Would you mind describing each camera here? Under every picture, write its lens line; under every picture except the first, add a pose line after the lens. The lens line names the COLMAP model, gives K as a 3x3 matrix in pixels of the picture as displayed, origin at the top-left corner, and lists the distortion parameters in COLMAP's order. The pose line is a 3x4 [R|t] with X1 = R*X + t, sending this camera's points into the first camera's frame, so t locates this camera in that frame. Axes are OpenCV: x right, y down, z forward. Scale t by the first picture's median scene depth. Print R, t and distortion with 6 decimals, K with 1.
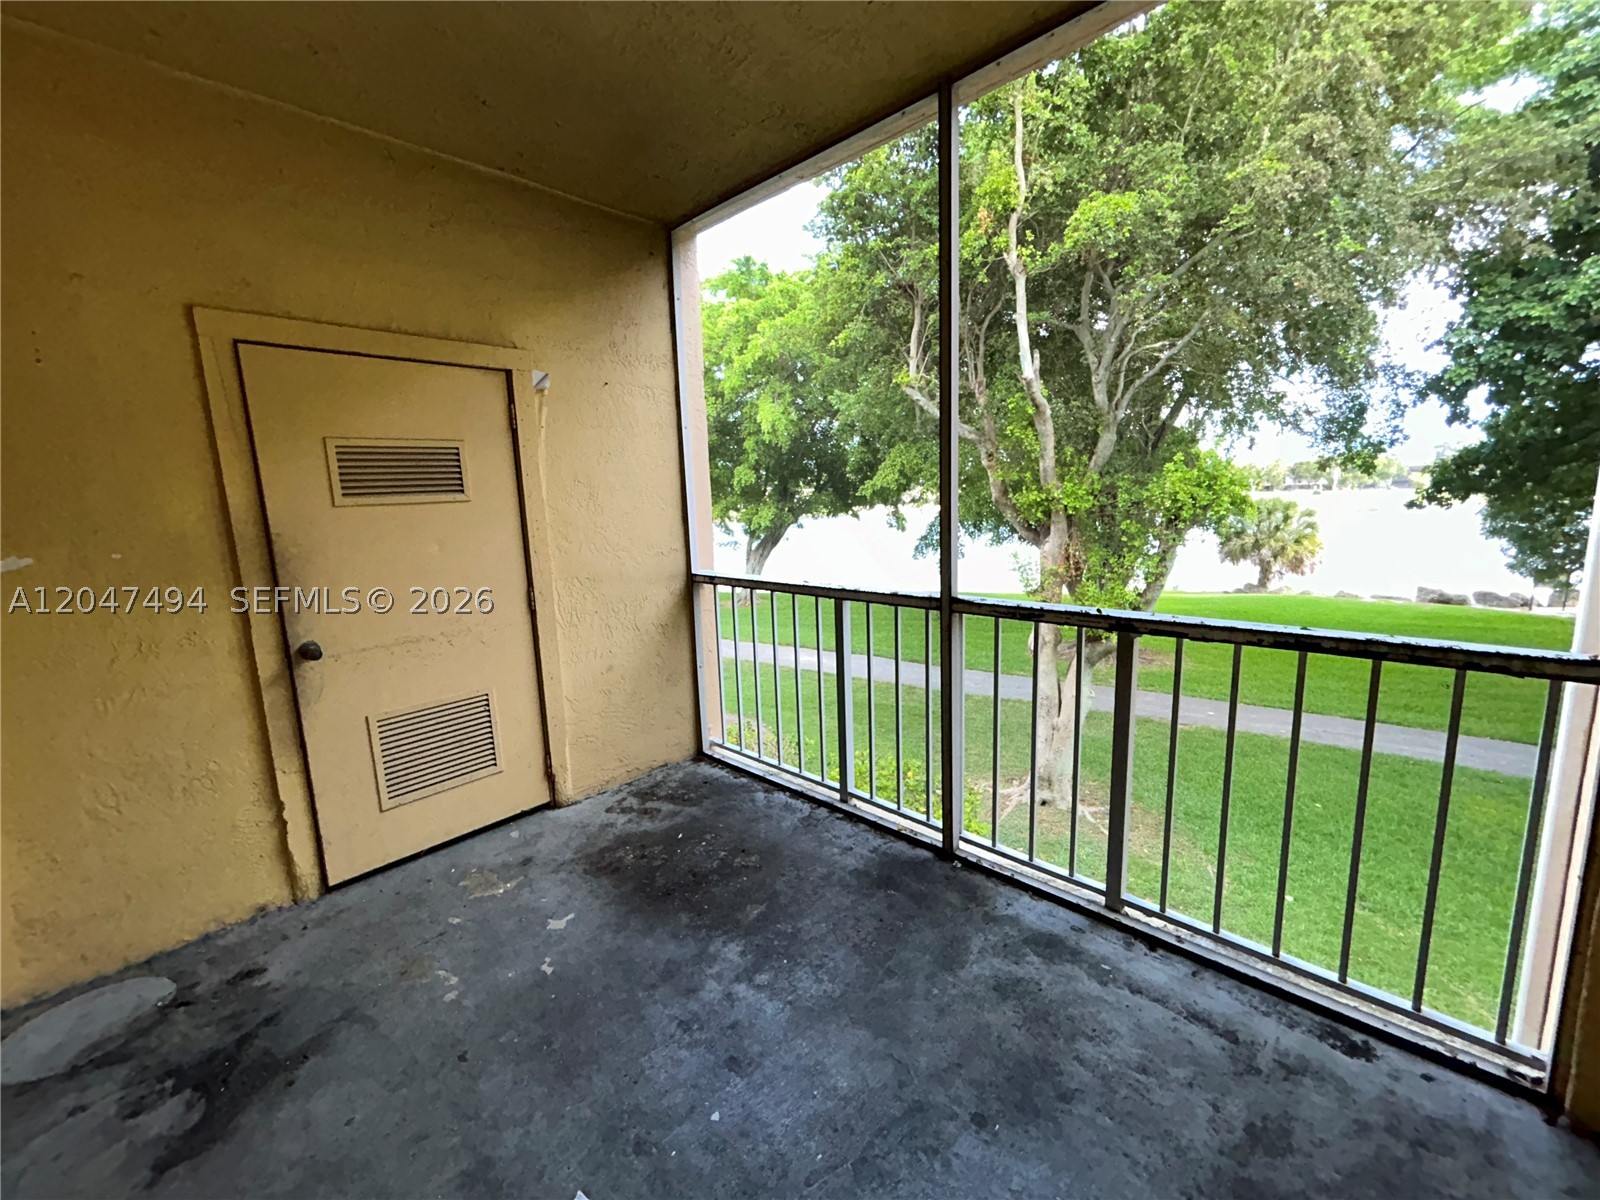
lens RADIAL K [[650.4, 0, 775.3], [0, 650.4, 605.4], [0, 0, 1]] dist [-0.004441, 0.002462]
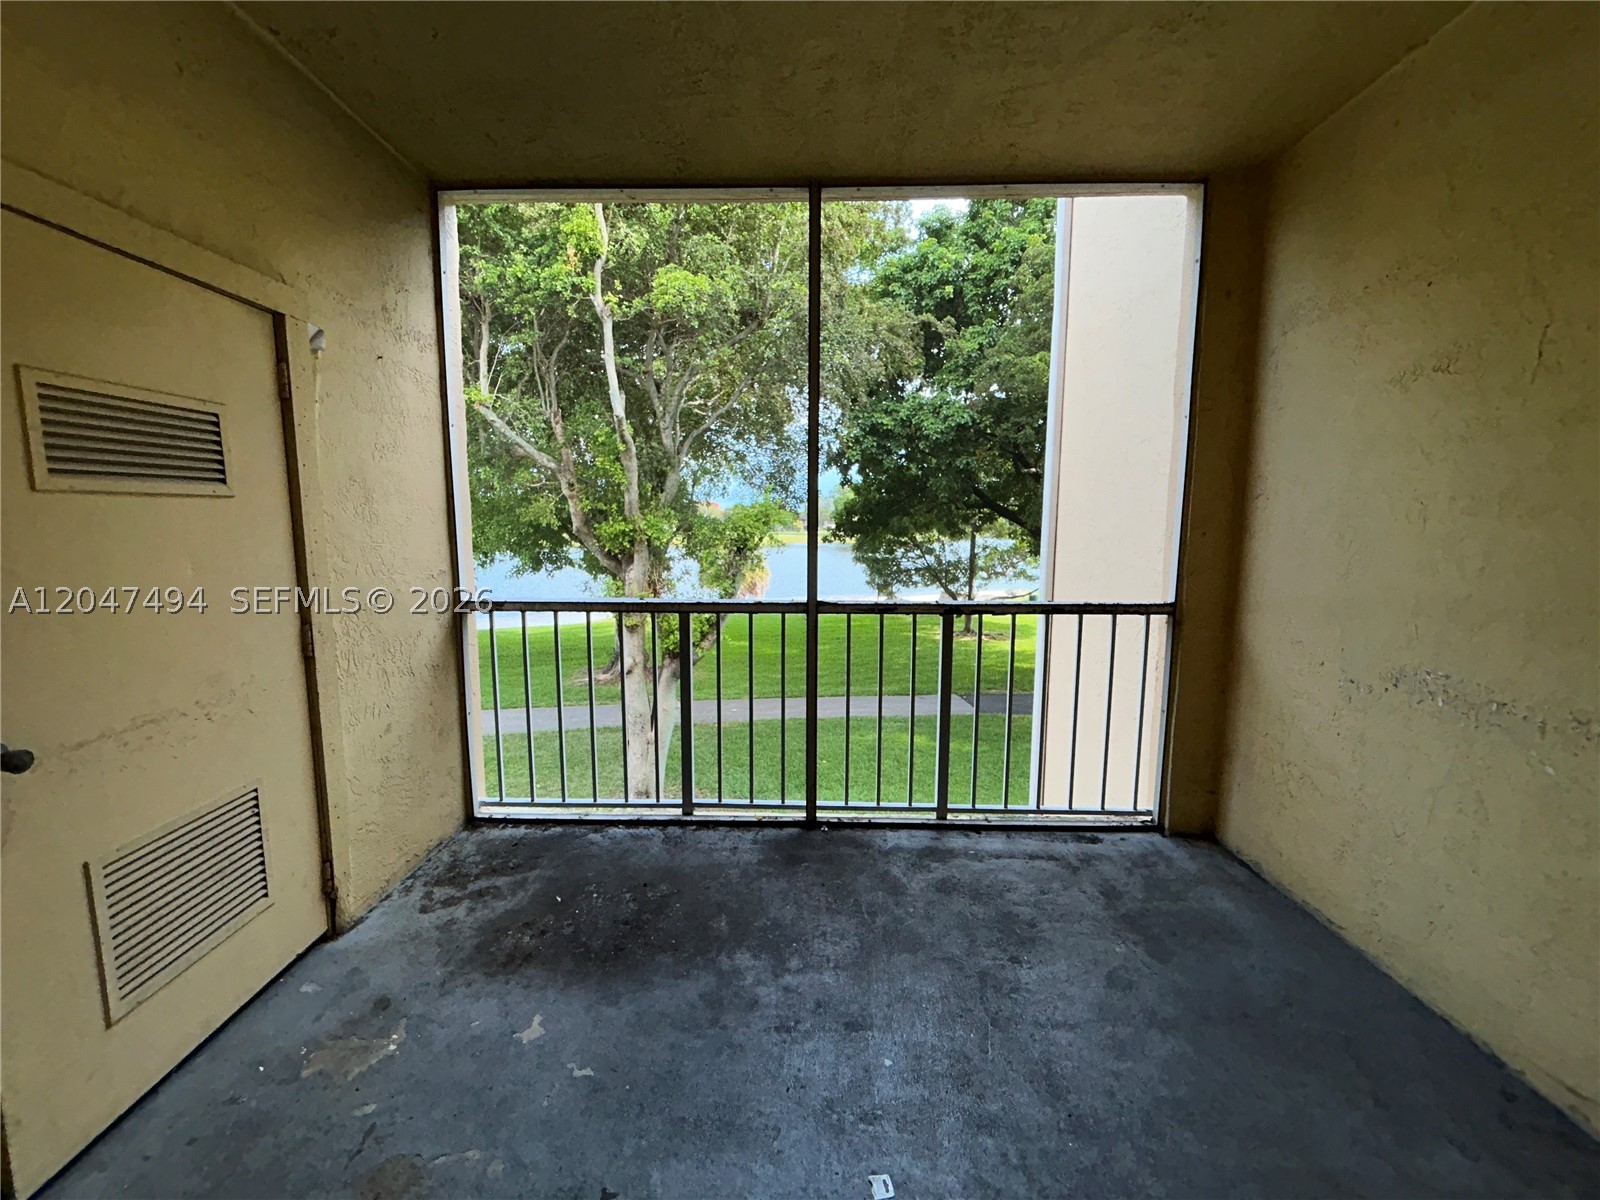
lens RADIAL K [[650.4, 0, 808.6], [0, 650.4, 603.4], [0, 0, 1]] dist [-0.004441, 0.002462]
pose [[0.724783, -0.051362, 0.687060, -0.494518], [0.087105, 0.996047, -0.017427, 0.009578], [-0.683449, 0.072477, 0.726392, 0.127232]]
